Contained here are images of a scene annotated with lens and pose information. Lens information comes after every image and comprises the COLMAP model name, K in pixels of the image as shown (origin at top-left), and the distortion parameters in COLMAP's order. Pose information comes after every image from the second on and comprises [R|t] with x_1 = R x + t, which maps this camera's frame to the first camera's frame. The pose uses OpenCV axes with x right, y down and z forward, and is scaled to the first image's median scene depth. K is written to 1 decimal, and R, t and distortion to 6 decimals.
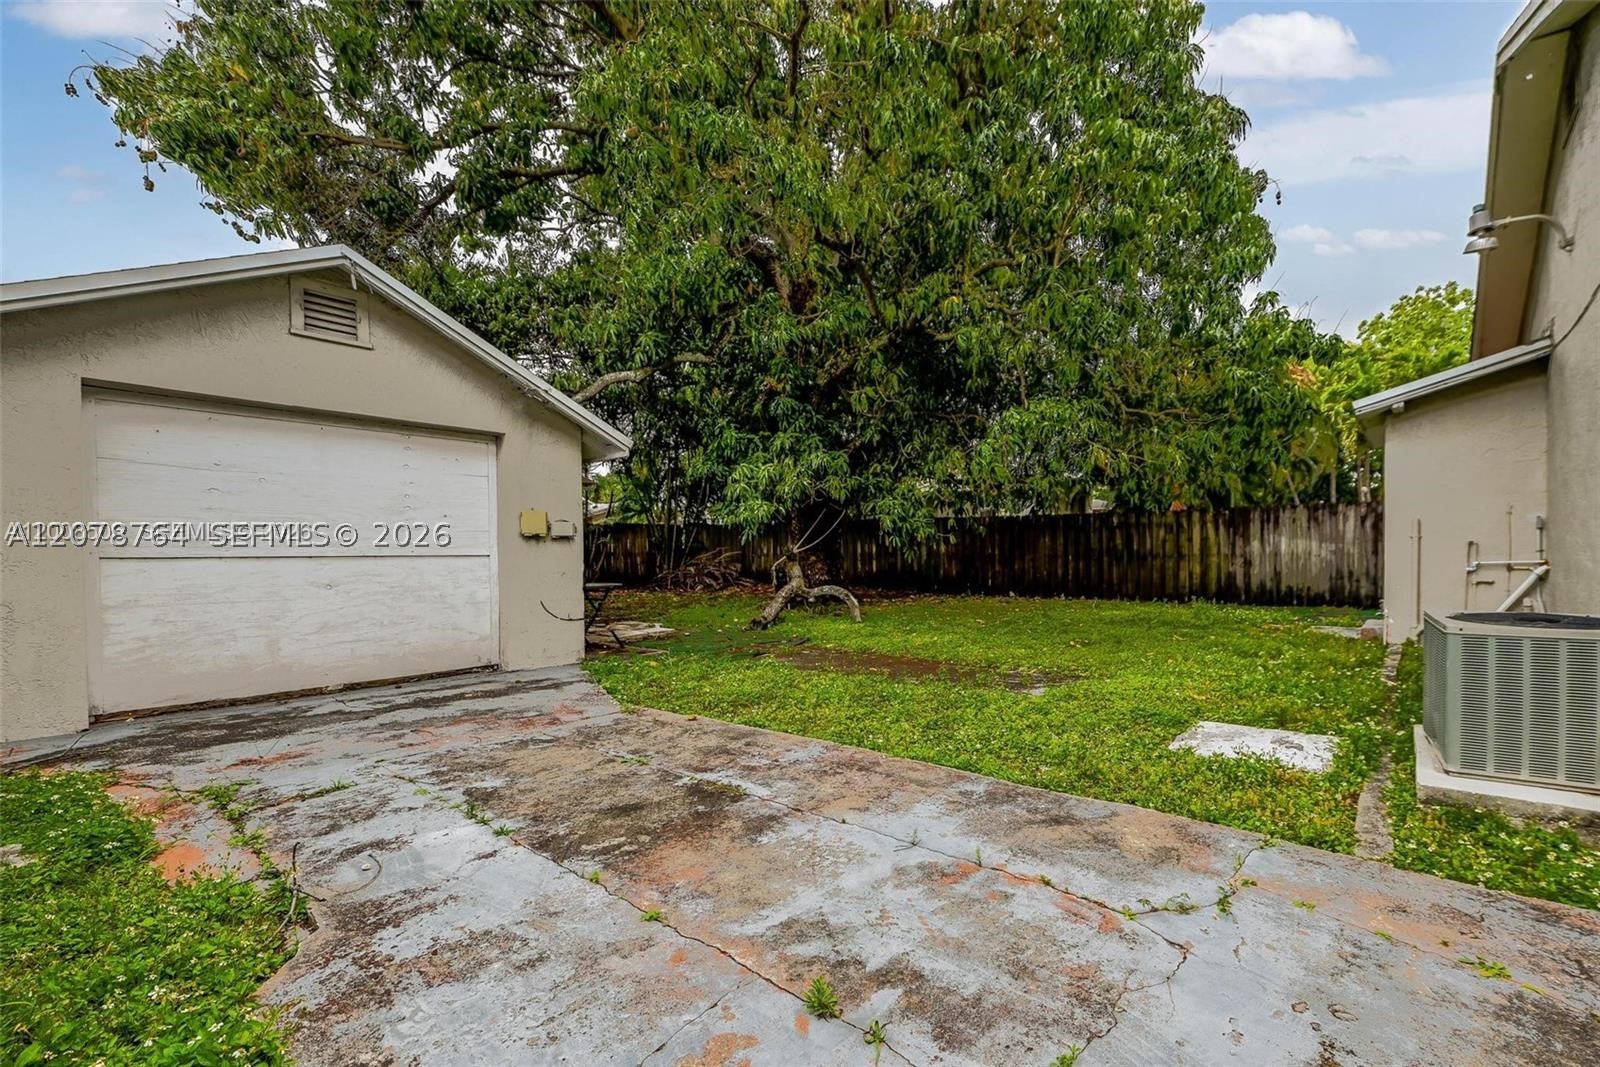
lens RADIAL K [[597.5, 0, 801.4], [0, 597.5, 574.0], [0, 0, 1]] dist [0.000351, -0.000012]
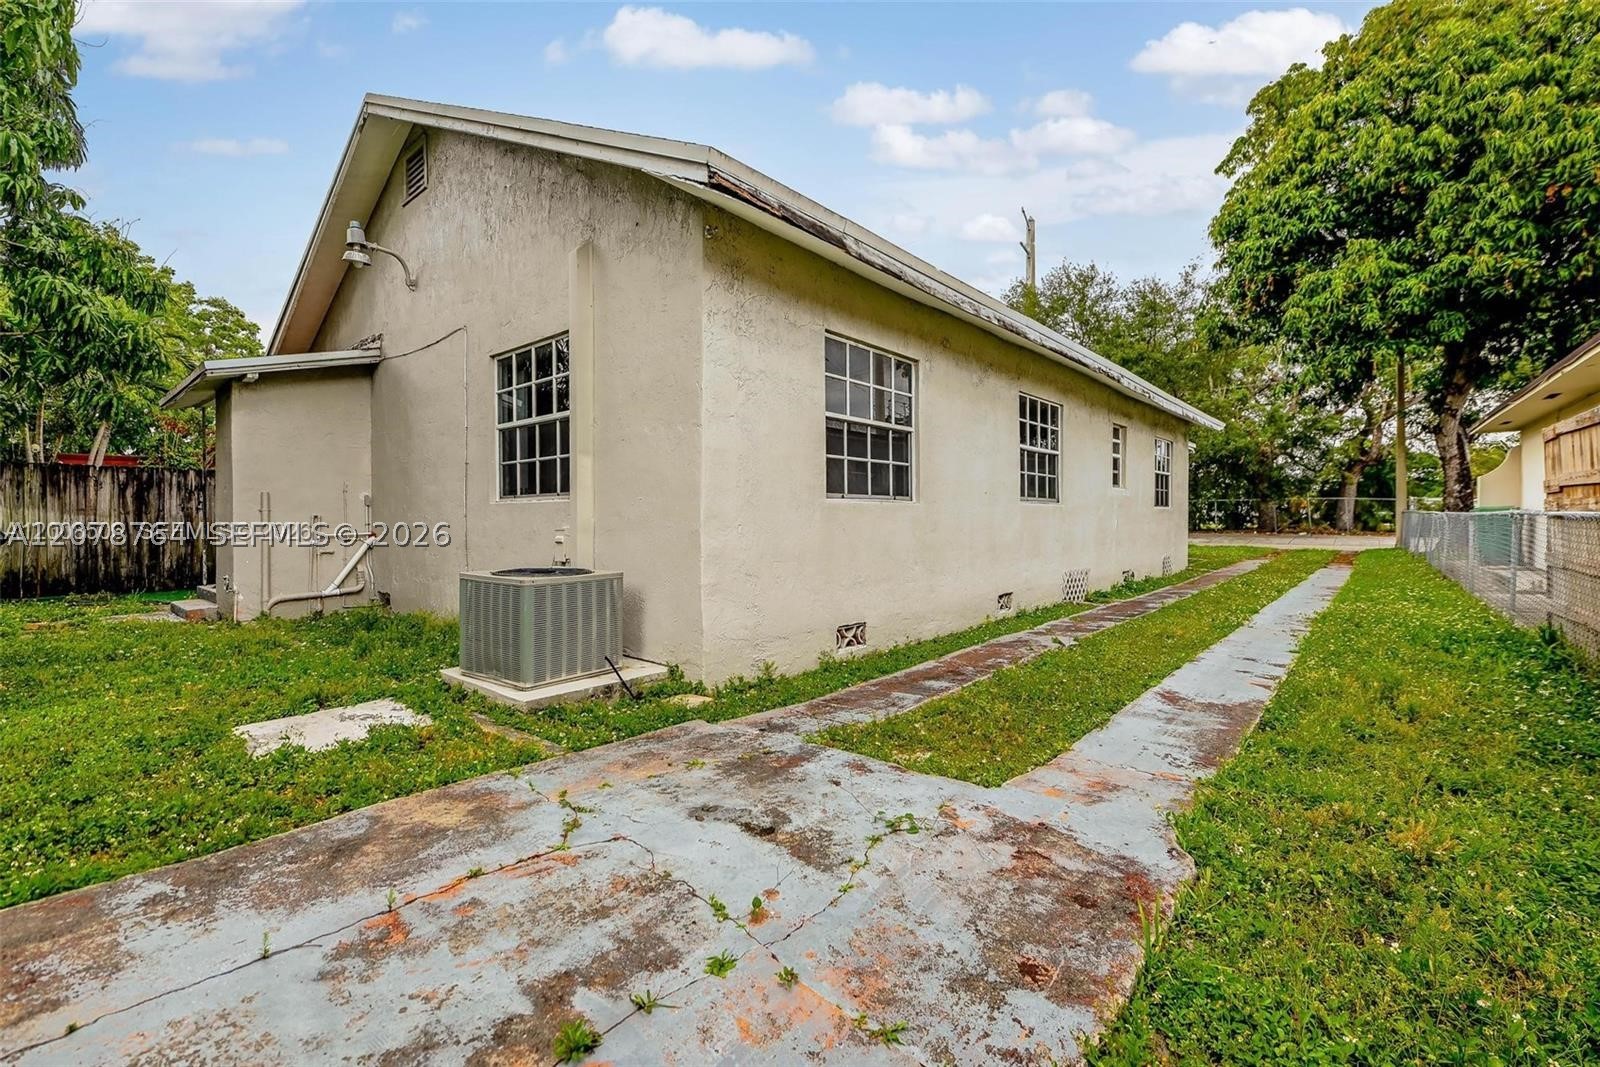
lens RADIAL K [[677.0, 0, 800.0], [0, 677.0, 533.5], [0, 0, 1]] dist [-0.000077, -0.000054]
pose [[0.102841, -0.010413, 0.994643, -0.520072], [0.034802, 0.999371, 0.006864, -0.007682], [-0.994089, 0.033910, 0.103139, 0.321237]]
